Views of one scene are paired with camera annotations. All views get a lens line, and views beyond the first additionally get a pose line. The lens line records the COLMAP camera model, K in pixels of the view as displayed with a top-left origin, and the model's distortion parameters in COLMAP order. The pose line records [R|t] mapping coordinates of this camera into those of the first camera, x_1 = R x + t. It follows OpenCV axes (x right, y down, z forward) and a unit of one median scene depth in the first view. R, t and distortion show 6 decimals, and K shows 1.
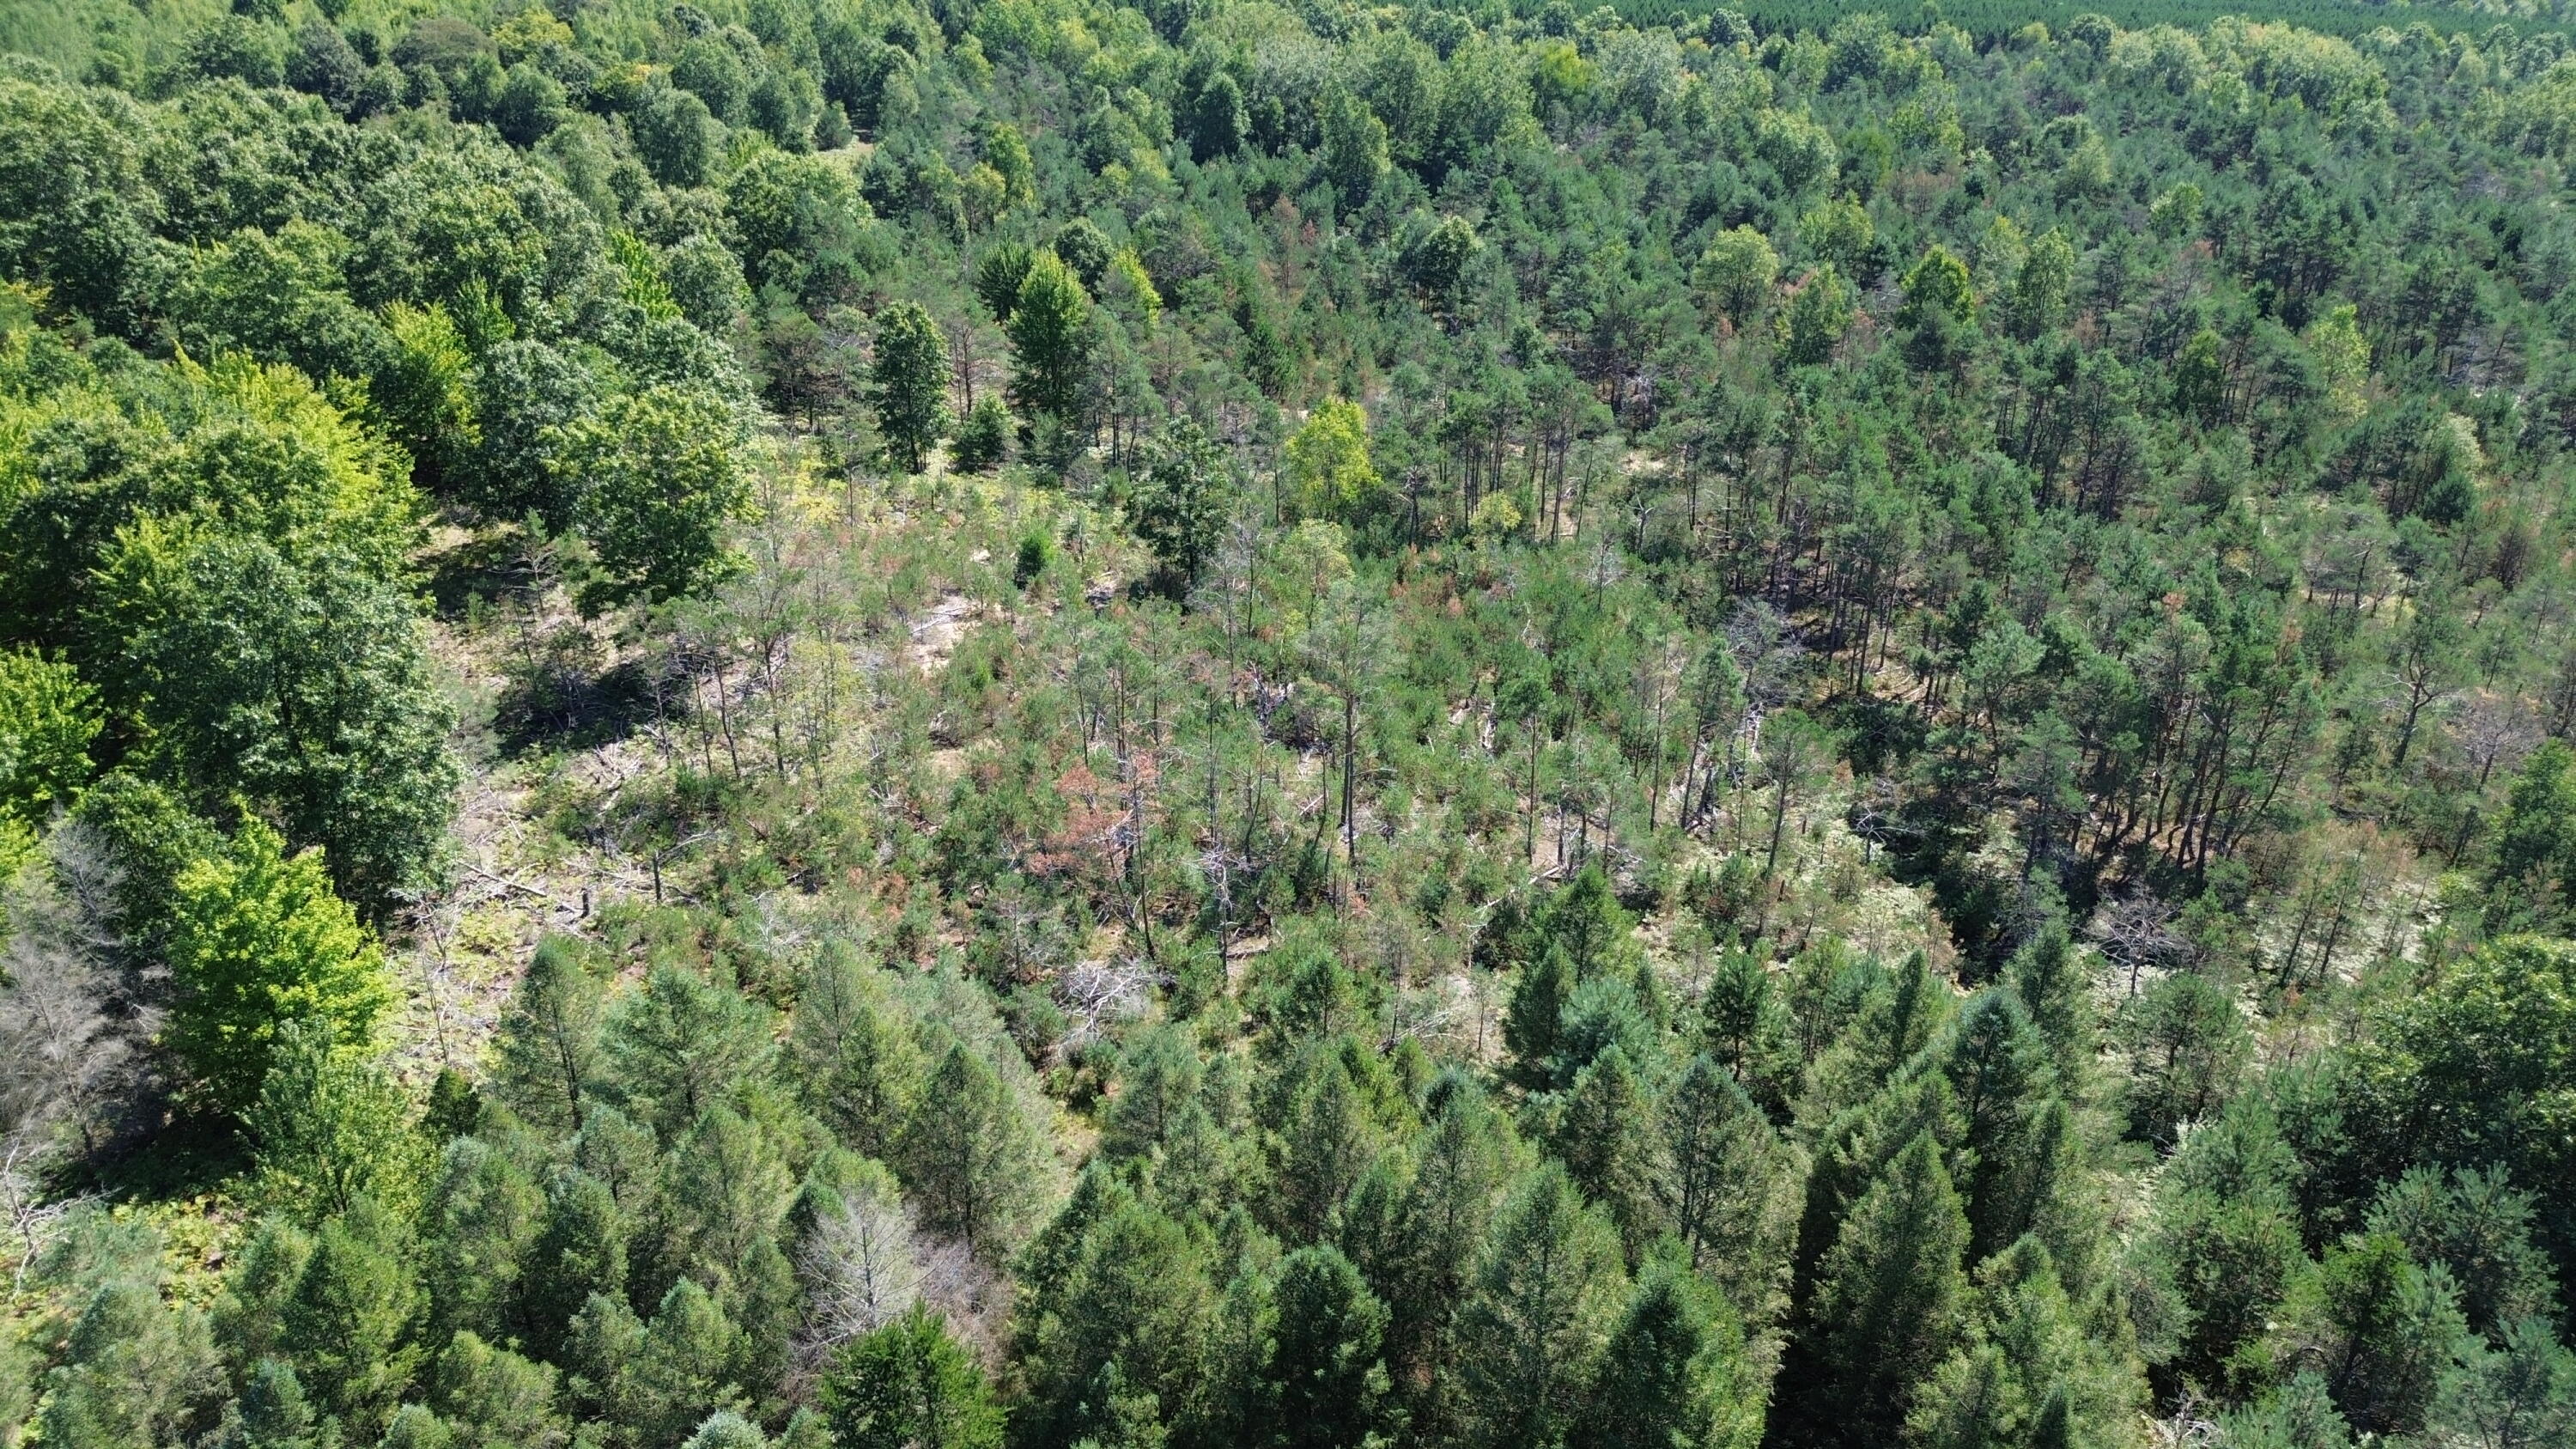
lens RADIAL K [[1825.8, 0, 1280.4], [0, 1825.8, 733.9], [0, 0, 1]] dist [0.074975, -0.073706]
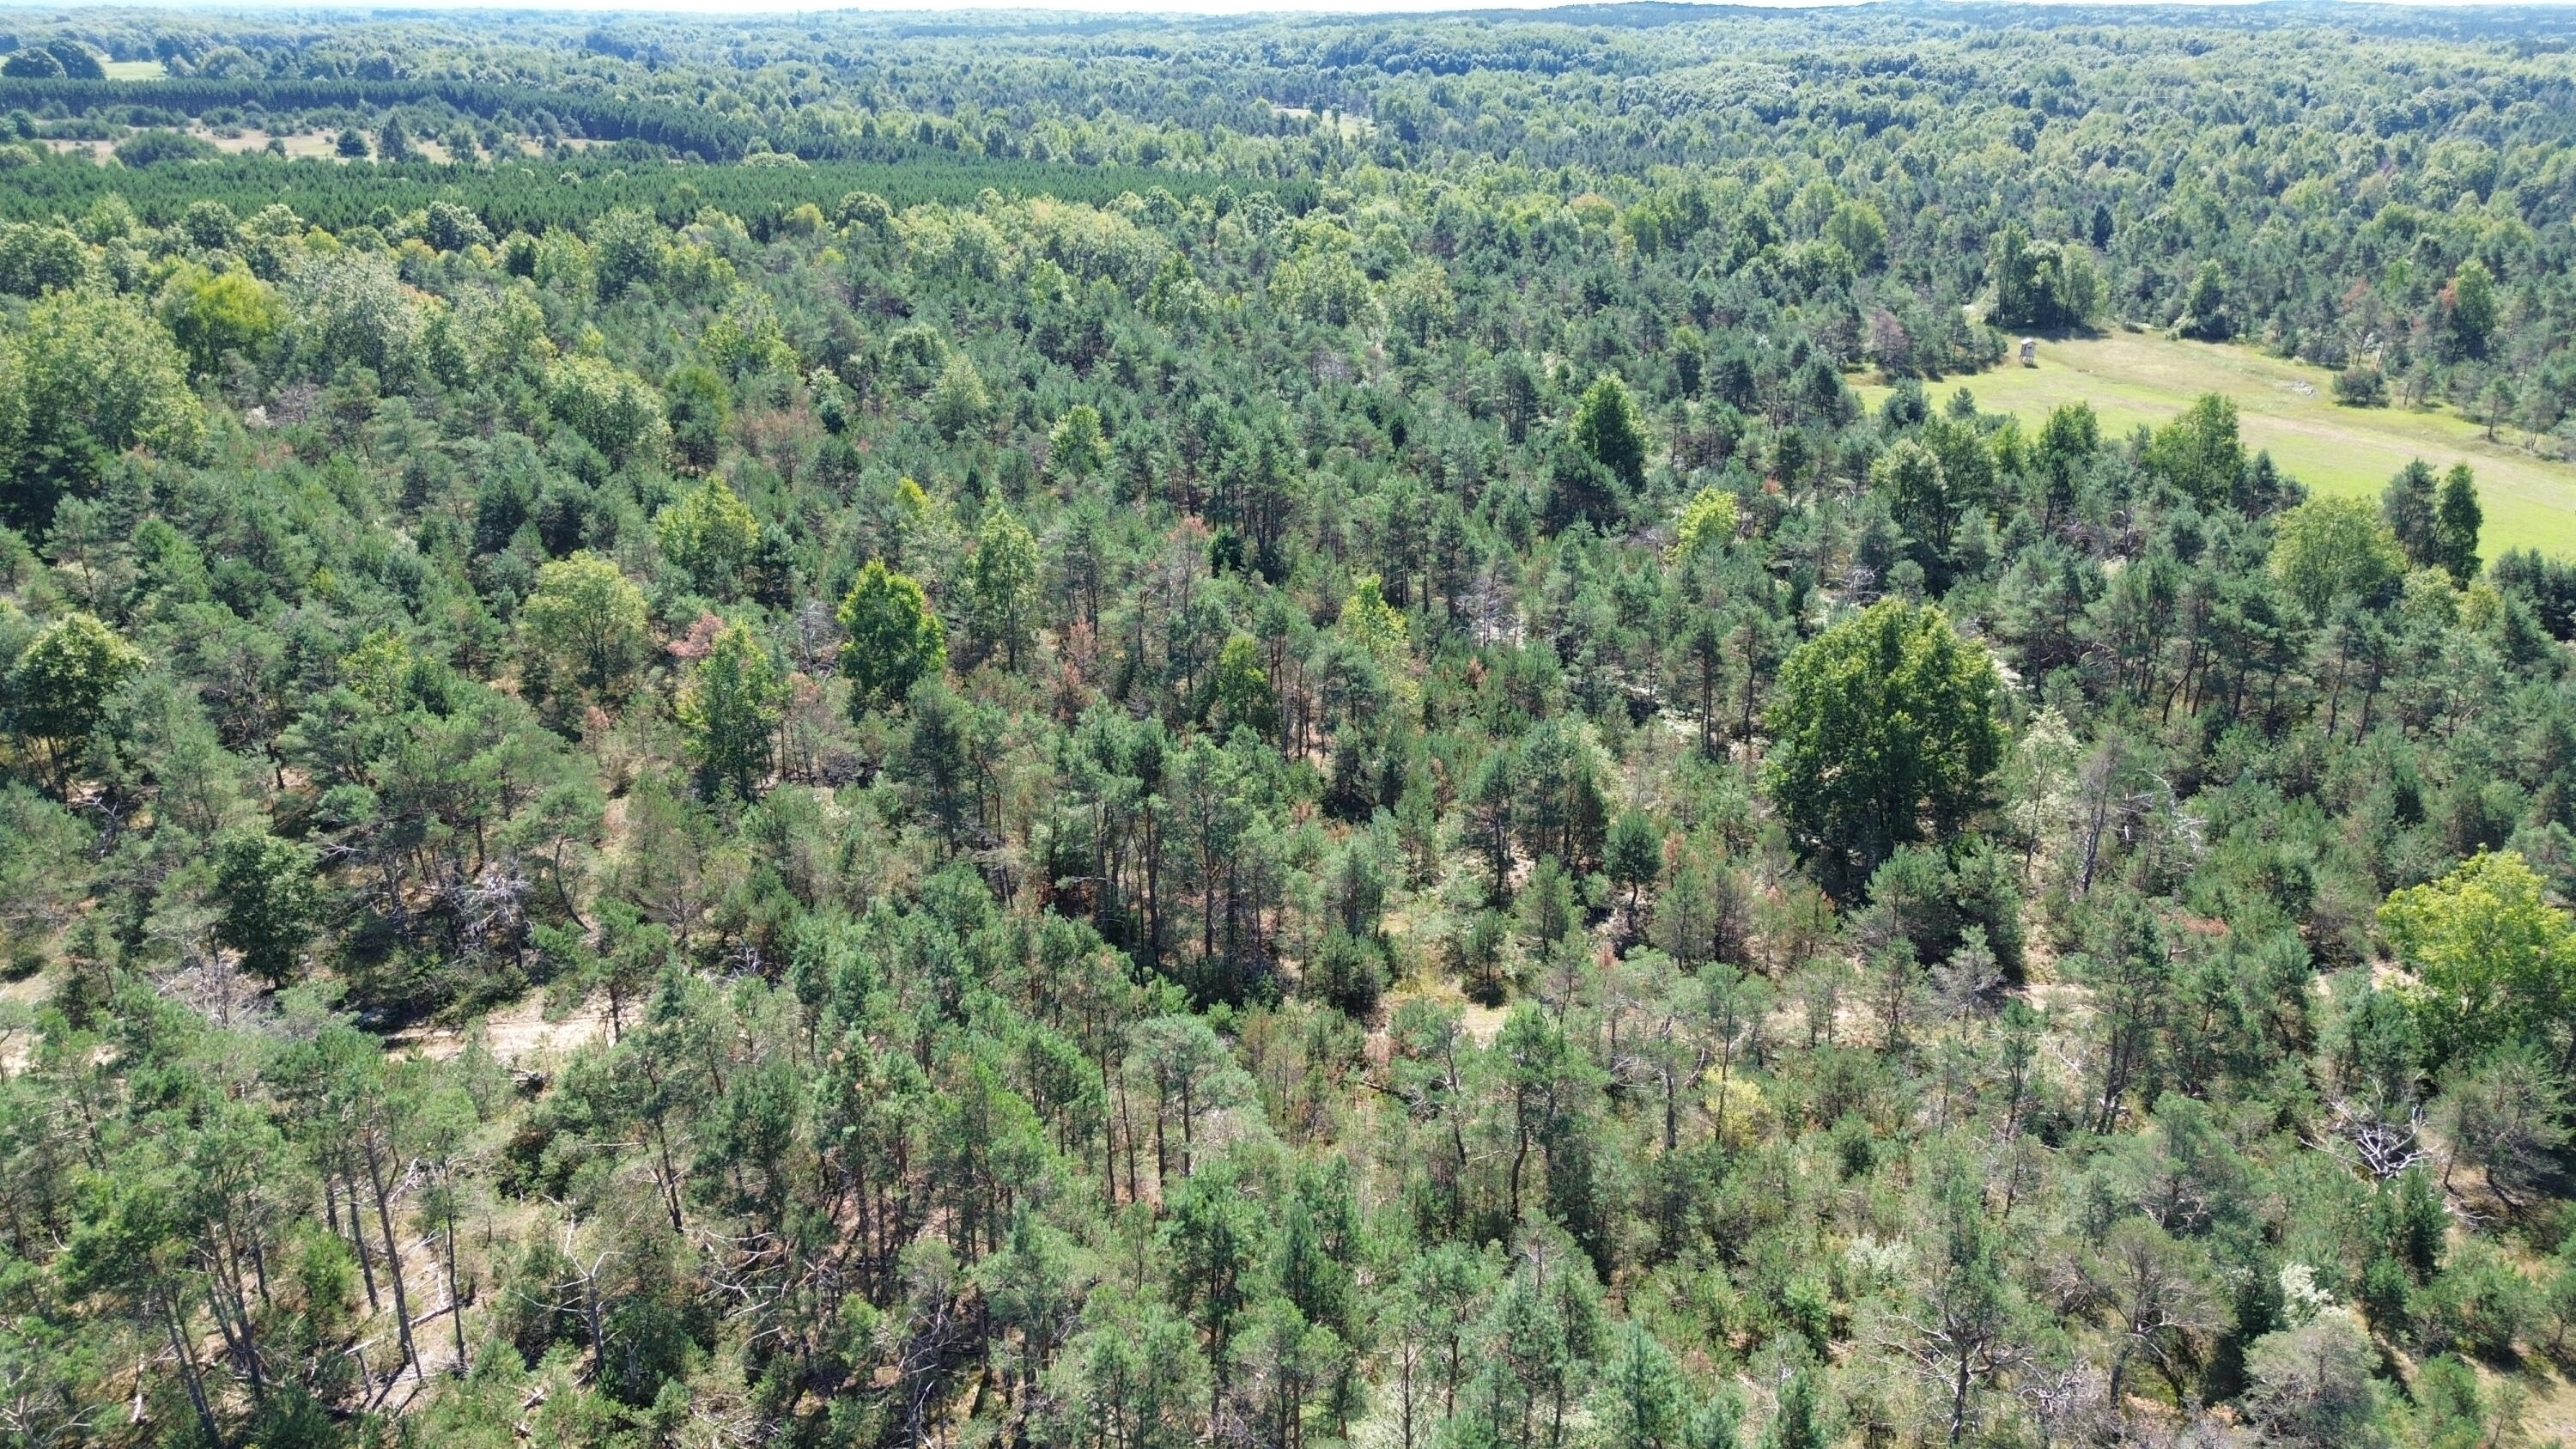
lens RADIAL K [[1825.8, 0, 1280.4], [0, 1825.8, 733.9], [0, 0, 1]] dist [0.074975, -0.073706]
pose [[0.804114, -0.213049, 0.554988, 0.051499], [0.253261, 0.967388, 0.004414, -0.112753], [-0.537829, 0.137007, 0.831847, 0.230636]]
